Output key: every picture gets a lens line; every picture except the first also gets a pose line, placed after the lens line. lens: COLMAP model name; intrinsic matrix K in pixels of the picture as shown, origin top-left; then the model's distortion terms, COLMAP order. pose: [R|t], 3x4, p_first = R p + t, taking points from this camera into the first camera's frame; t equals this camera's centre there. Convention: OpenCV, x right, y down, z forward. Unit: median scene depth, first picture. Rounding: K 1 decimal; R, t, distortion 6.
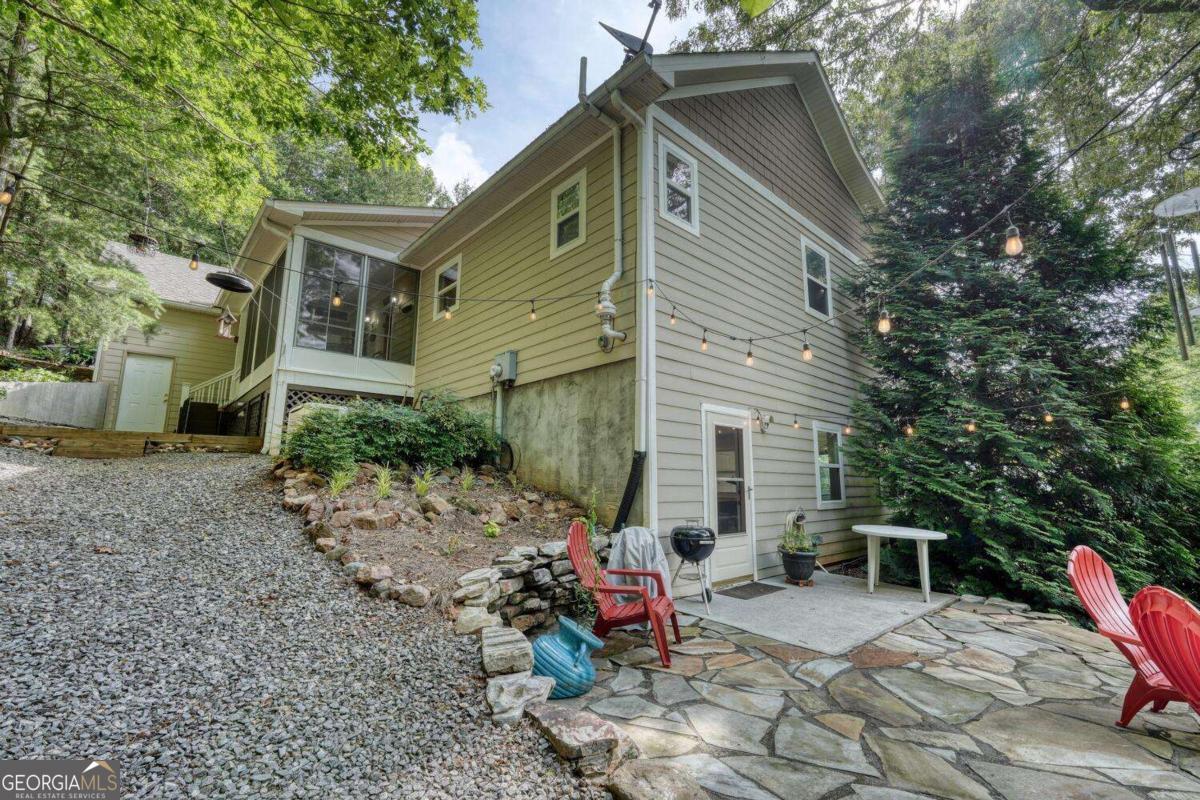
lens RADIAL K [[508.9, 0, 600.0], [0, 508.9, 400.0], [0, 0, 1]] dist [-0.001193, 0.000727]
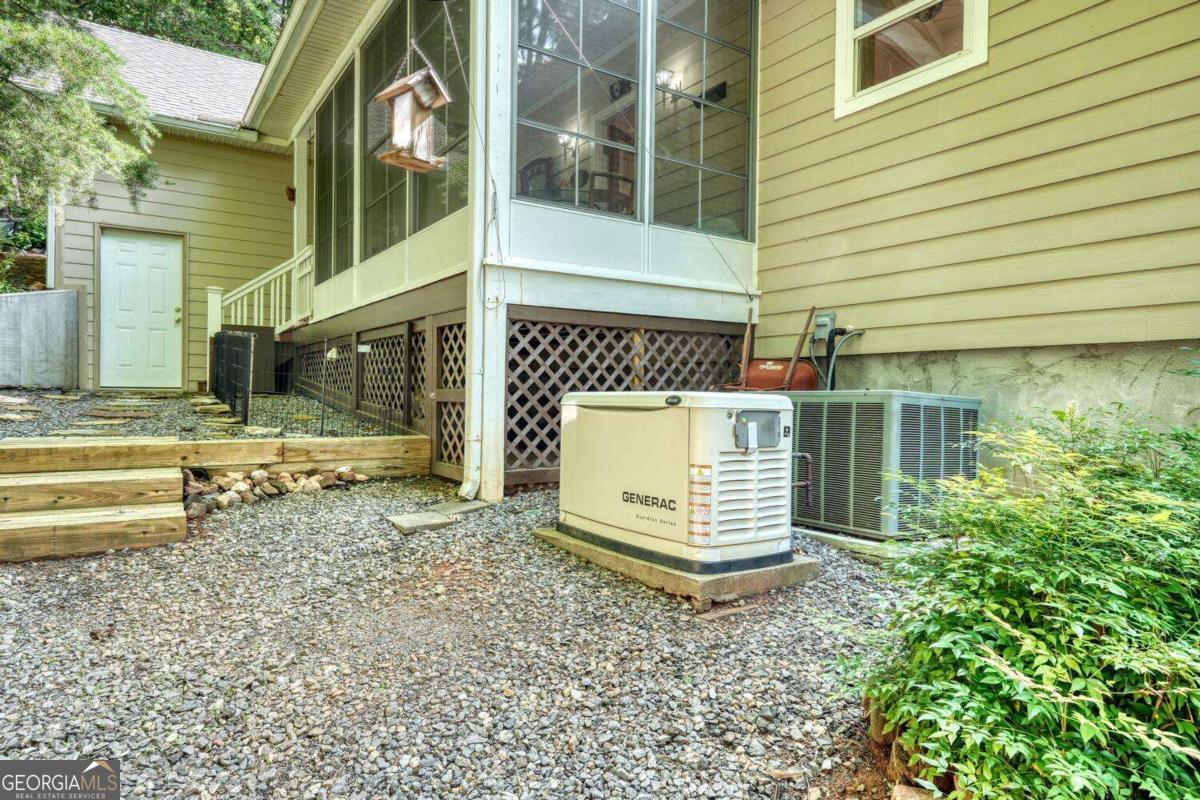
lens RADIAL K [[702.0, 0, 600.0], [0, 702.0, 400.0], [0, 0, 1]] dist [-0.003356, -0.000094]
pose [[0.990312, 0.008294, -0.138610, -0.366941], [0.015382, 0.985519, 0.168865, -0.036958], [0.138004, -0.169361, 0.975844, 0.389312]]
